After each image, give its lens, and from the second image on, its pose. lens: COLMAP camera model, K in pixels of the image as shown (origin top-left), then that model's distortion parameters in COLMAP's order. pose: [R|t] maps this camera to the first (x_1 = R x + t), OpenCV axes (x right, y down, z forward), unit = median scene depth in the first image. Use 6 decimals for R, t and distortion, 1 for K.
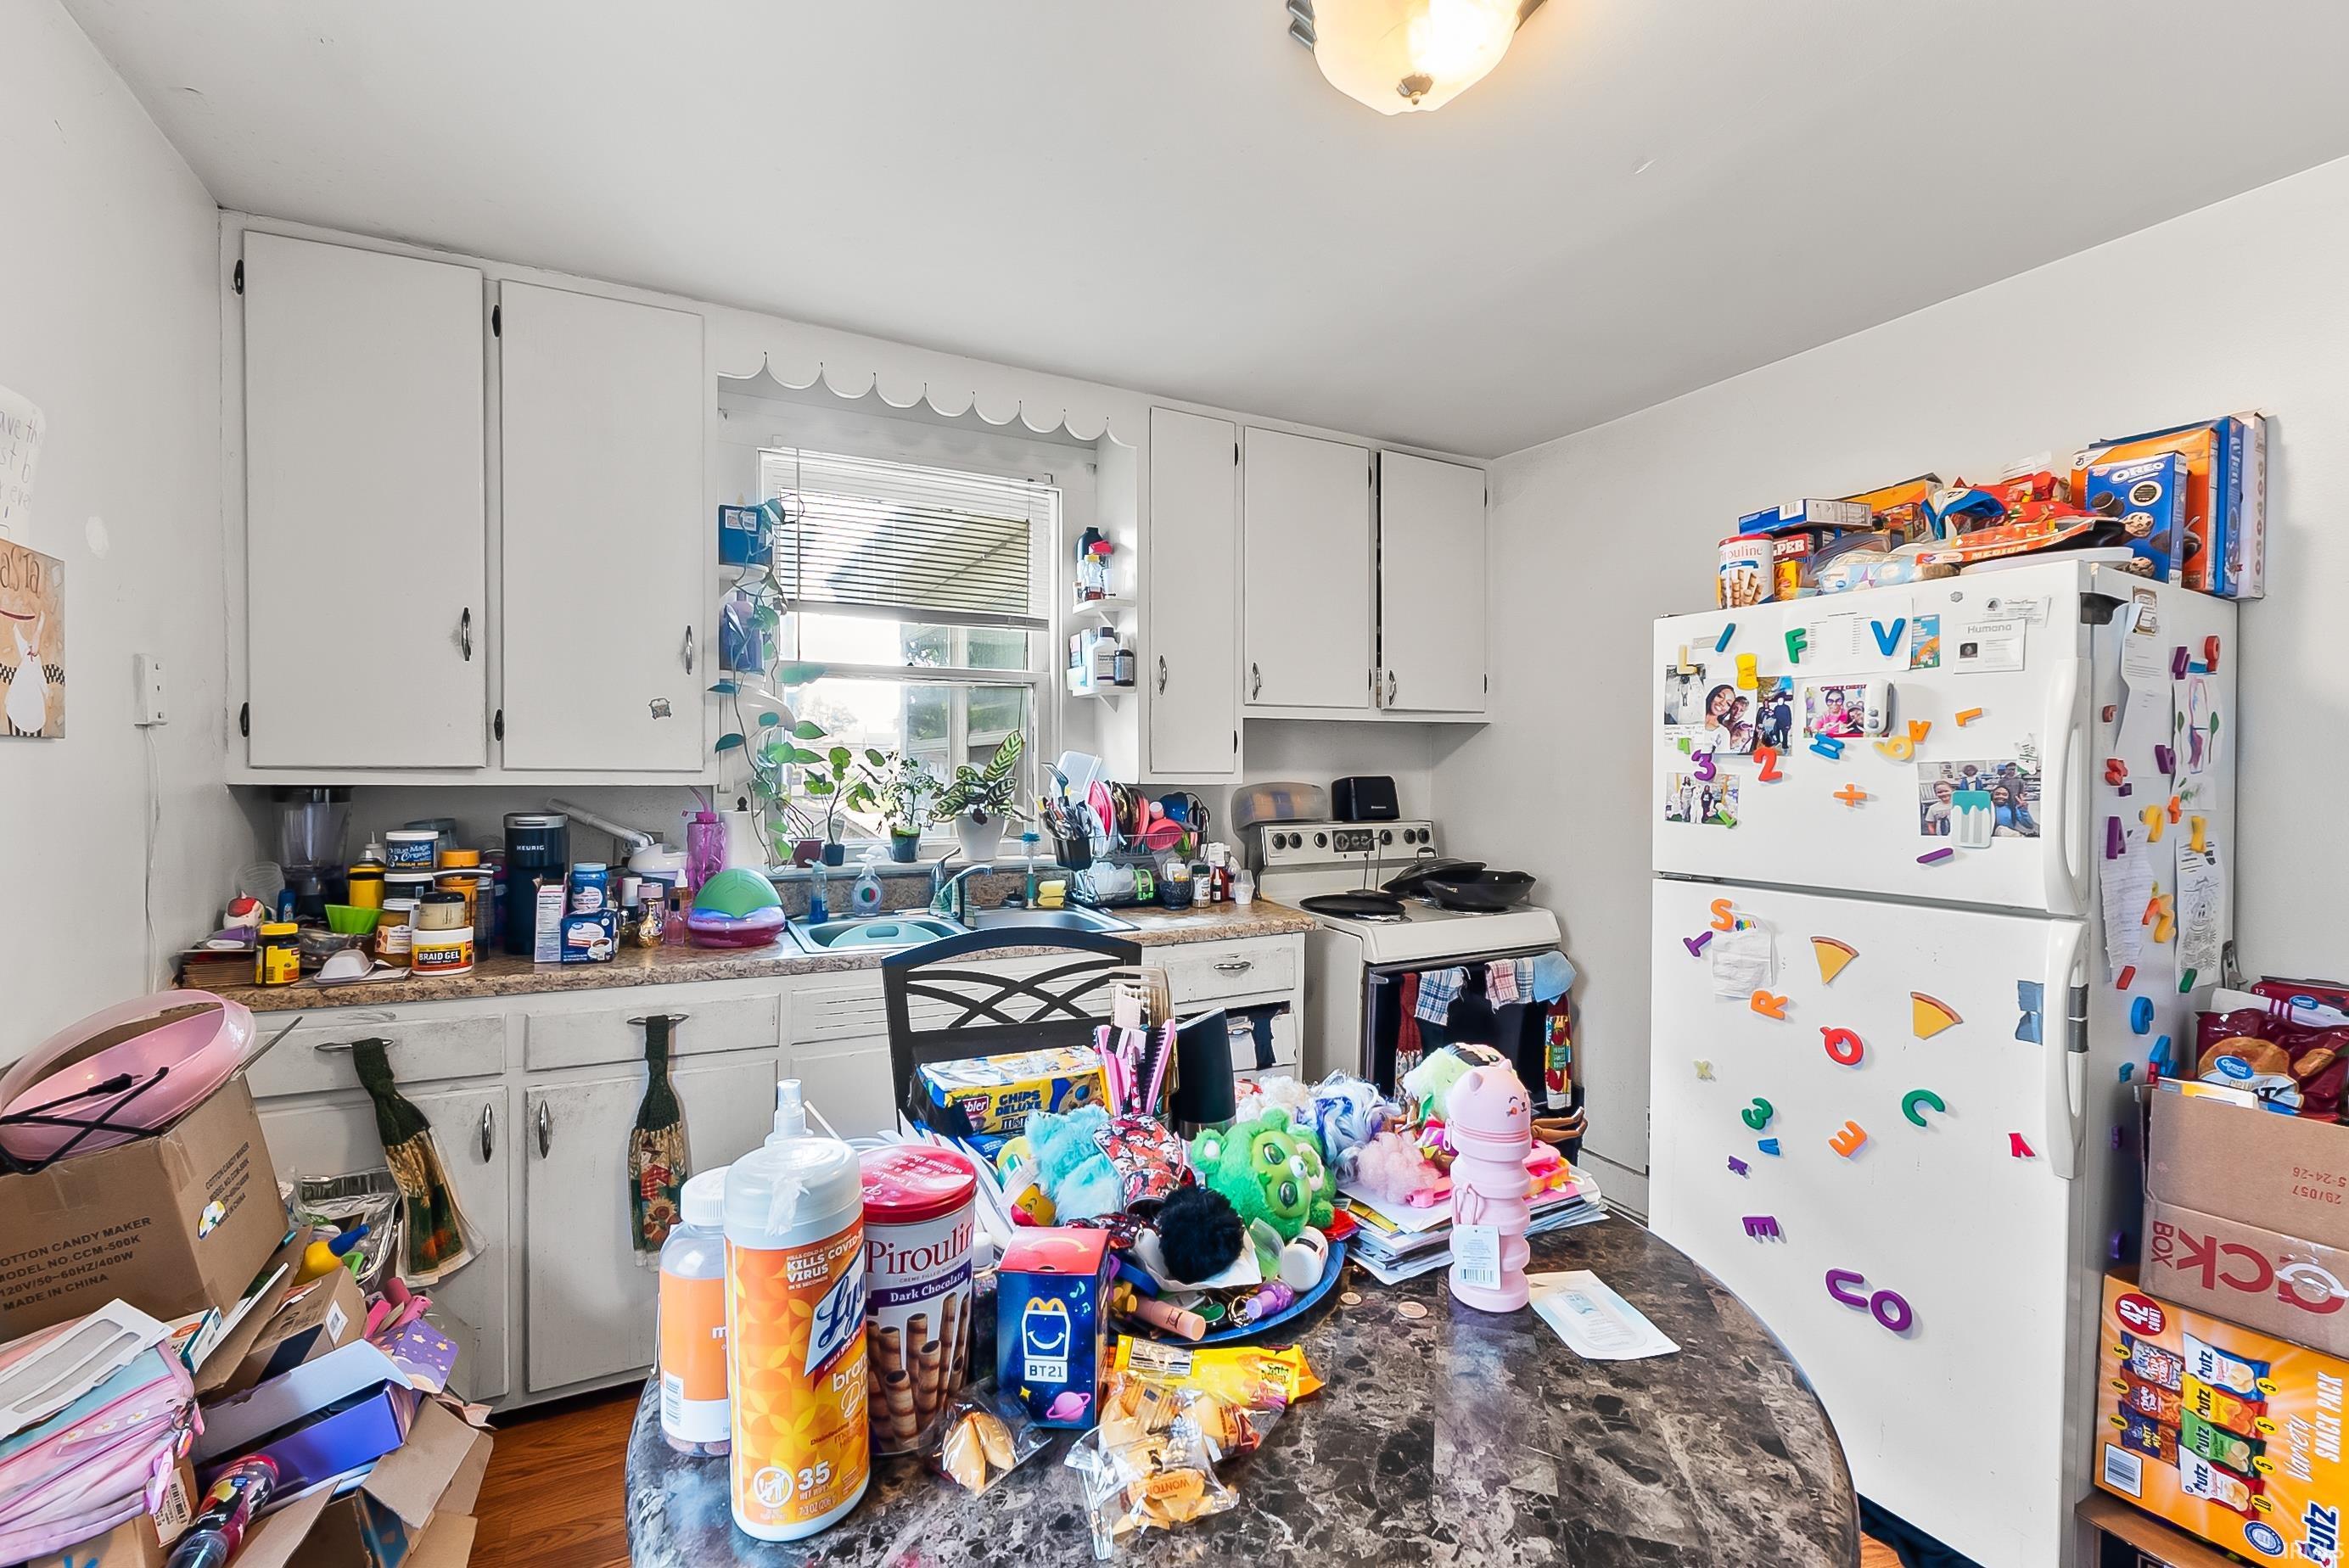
lens RADIAL K [[994.8, 0, 1152.4], [0, 994.8, 782.1], [0, 0, 1]] dist [-0.005265, -0.000315]
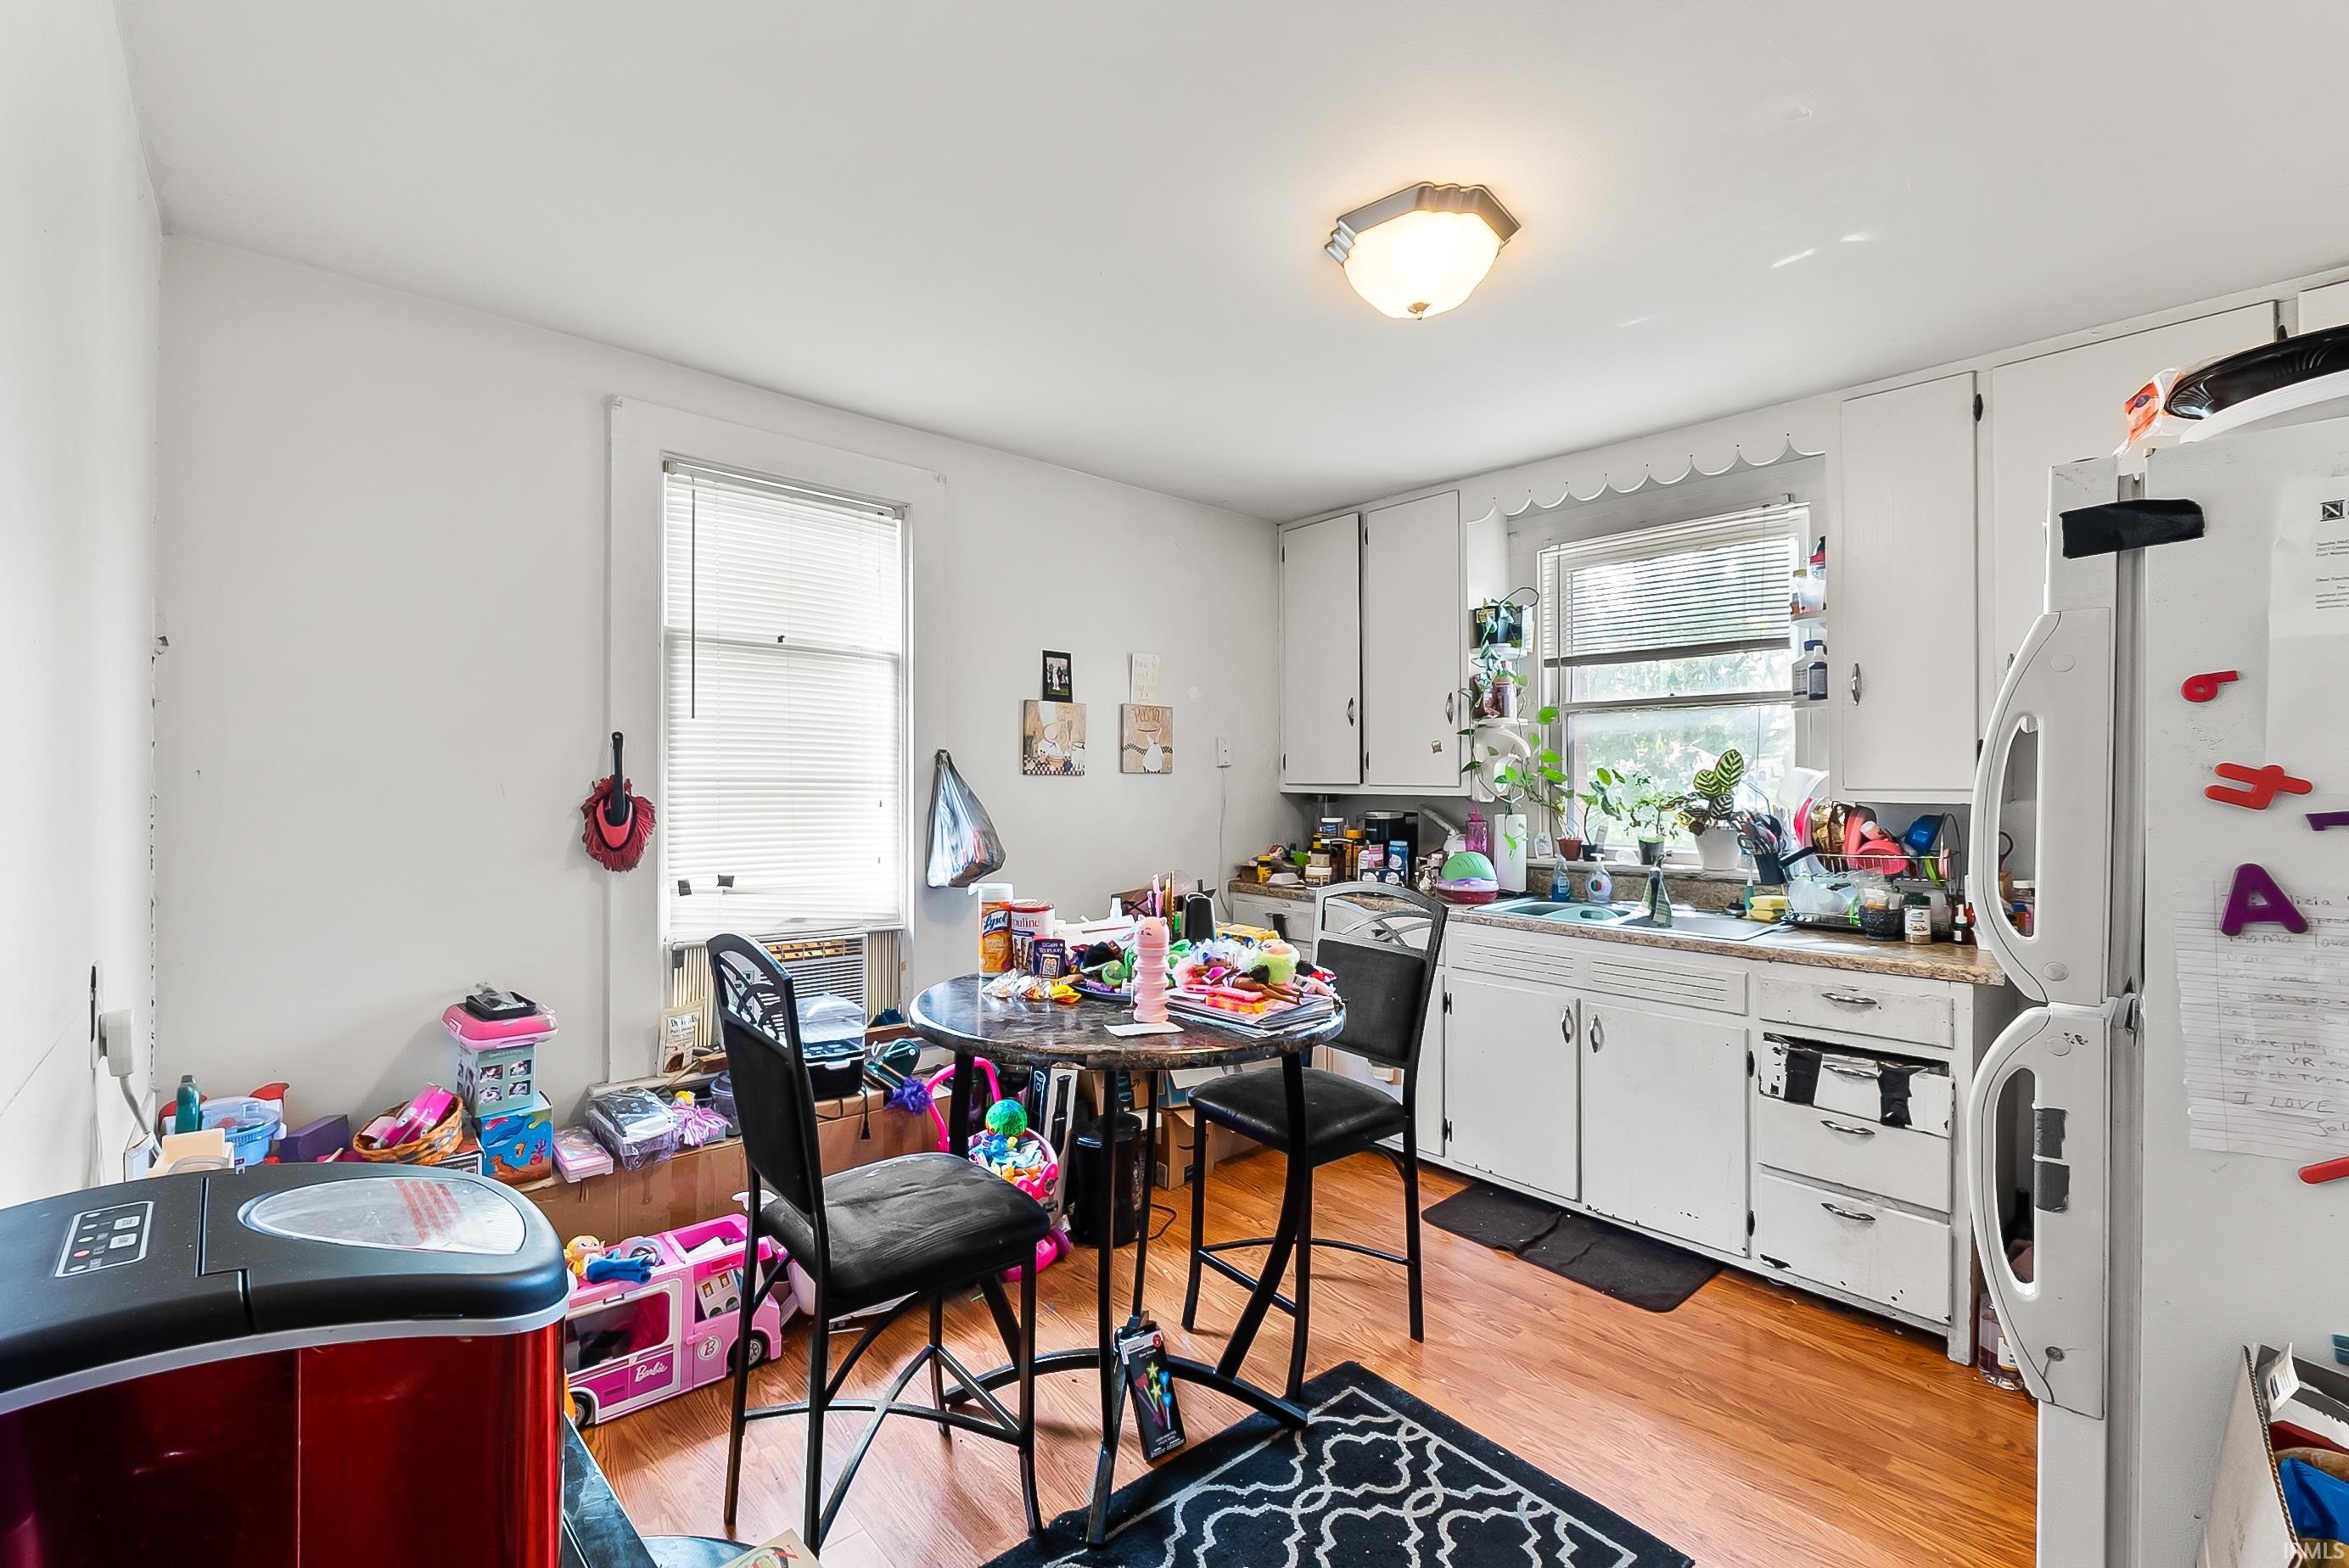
lens RADIAL K [[994.8, 0, 1152.4], [0, 994.8, 782.1], [0, 0, 1]] dist [-0.005265, -0.000315]
pose [[0.253827, -0.003907, -0.967242, 0.900814], [-0.015695, 0.999844, -0.008157, 0.002054], [0.967122, 0.017251, 0.253726, 0.156918]]
